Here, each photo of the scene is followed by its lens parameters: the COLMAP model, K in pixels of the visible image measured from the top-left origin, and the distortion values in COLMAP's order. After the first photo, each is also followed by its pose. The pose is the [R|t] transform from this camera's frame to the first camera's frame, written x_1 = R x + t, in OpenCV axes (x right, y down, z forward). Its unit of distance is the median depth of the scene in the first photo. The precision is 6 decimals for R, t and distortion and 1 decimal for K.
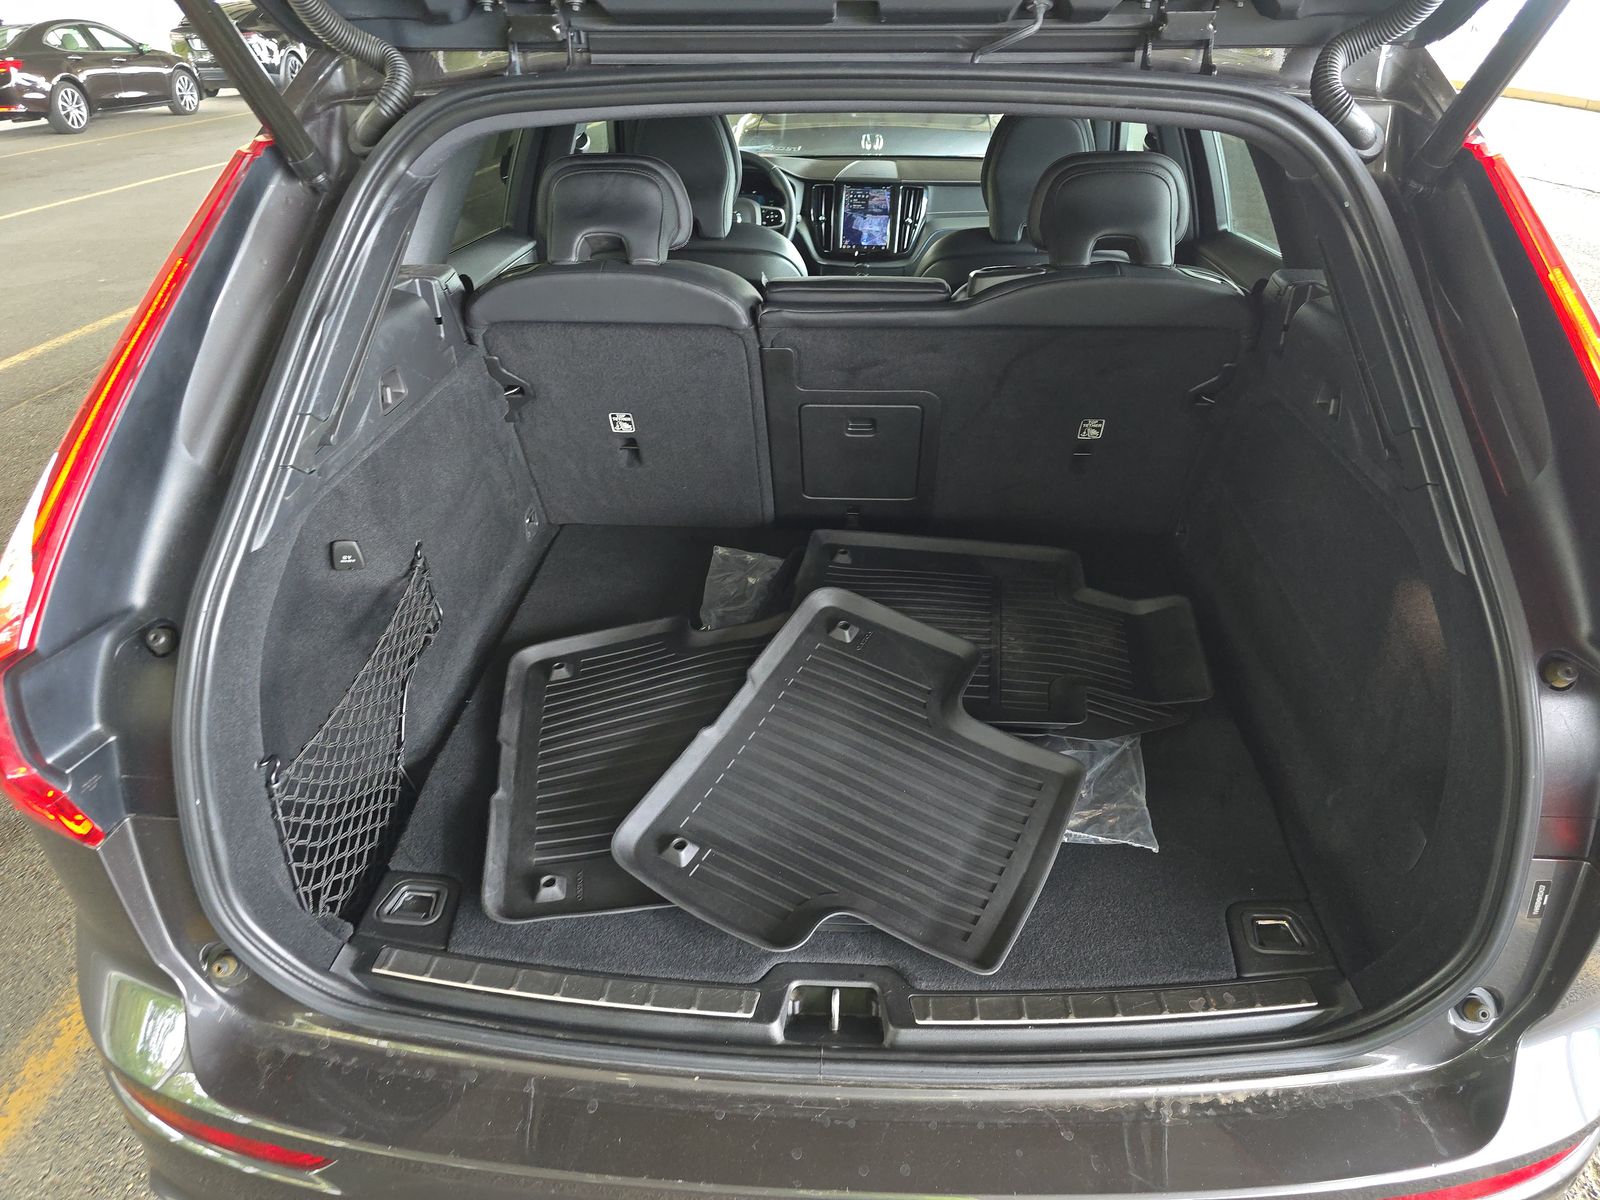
lens RADIAL K [[1073.2, 0, 800.0], [0, 1073.2, 600.0], [0, 0, 1]] dist [0.047809, -0.053437]
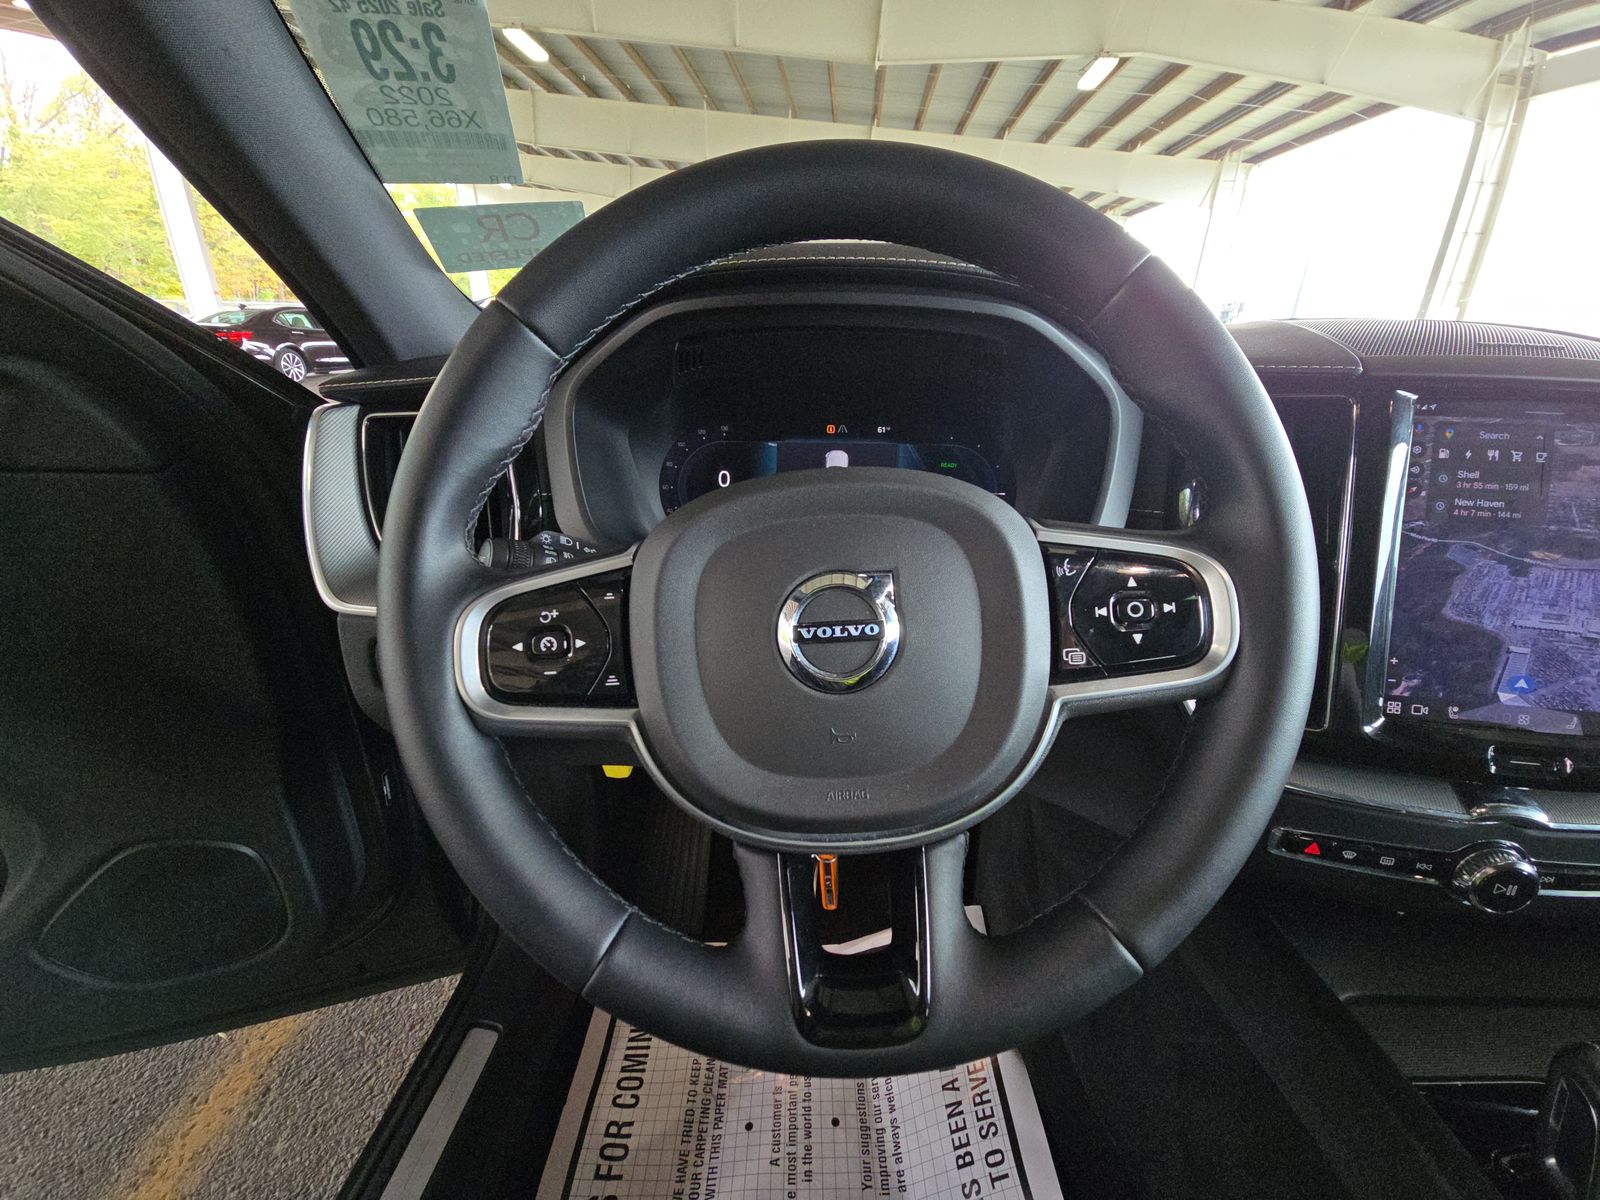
lens RADIAL K [[646.6, 0, 800.0], [0, 646.6, 600.0], [0, 0, 1]] dist [-0.008576, -0.000351]
pose [[0.999824, 0.008956, 0.016476, -0.065888], [-0.007219, 0.994691, -0.102655, -0.336225], [-0.017308, 0.102518, 0.994581, 0.892584]]
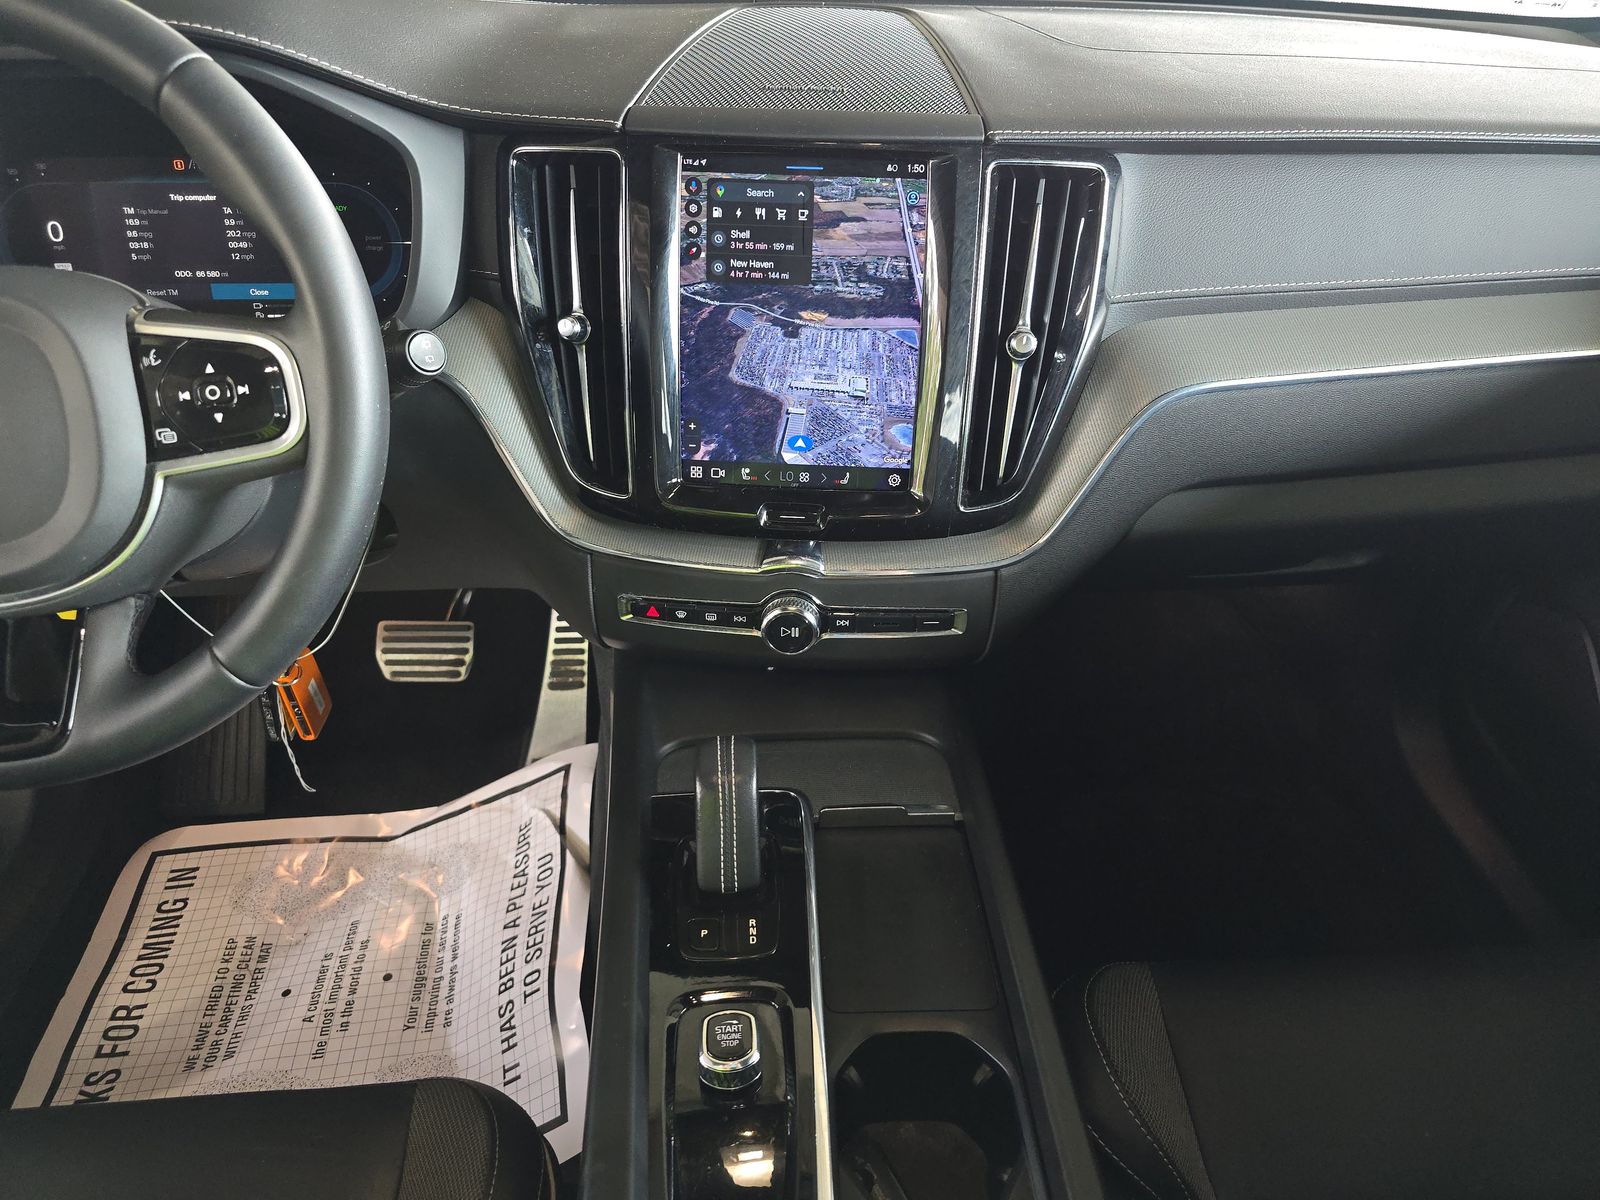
lens RADIAL K [[1073.2, 0, 800.0], [0, 1073.2, 600.0], [0, 0, 1]] dist [0.047809, -0.053437]
pose [[0.988888, -0.060460, 0.135812, 0.032512], [0.043783, 0.991491, 0.122589, -0.329696], [-0.142068, -0.115280, 0.983121, 0.806294]]
